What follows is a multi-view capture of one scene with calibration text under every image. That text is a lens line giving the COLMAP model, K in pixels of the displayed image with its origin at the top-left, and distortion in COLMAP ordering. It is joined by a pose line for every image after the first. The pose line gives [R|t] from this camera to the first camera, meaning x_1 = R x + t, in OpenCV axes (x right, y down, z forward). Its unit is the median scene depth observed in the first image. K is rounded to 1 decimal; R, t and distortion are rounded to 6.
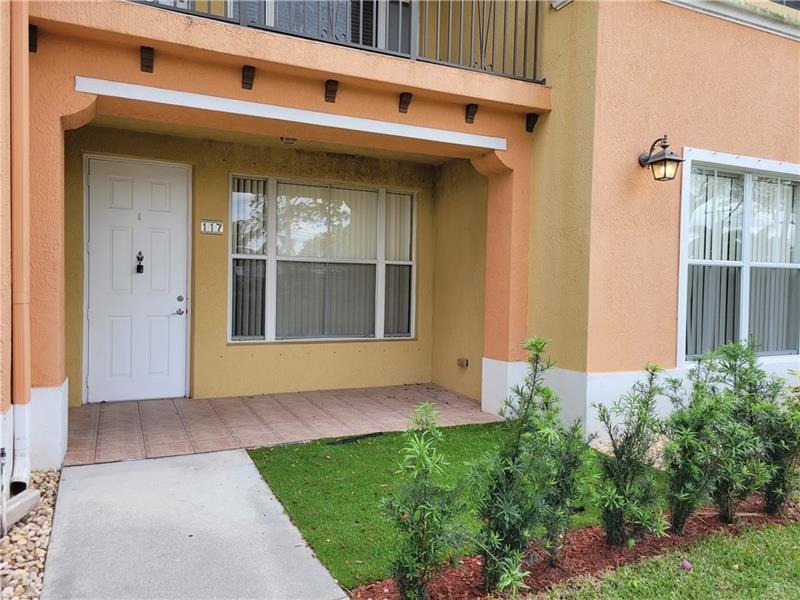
lens RADIAL K [[600.2, 0, 403.5], [0, 600.2, 303.6], [0, 0, 1]] dist [0.045484, -0.024610]
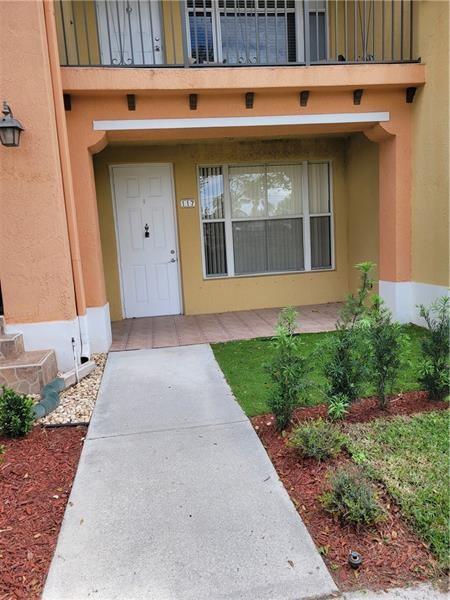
lens RADIAL K [[450.1, 0, 219.4], [0, 450.1, 300.8], [0, 0, 1]] dist [0.045484, -0.024610]
pose [[0.951168, -0.033069, -0.306897, 0.112521], [0.067532, 0.992452, 0.102363, 0.007001], [0.301195, -0.118090, 0.946222, -0.092675]]
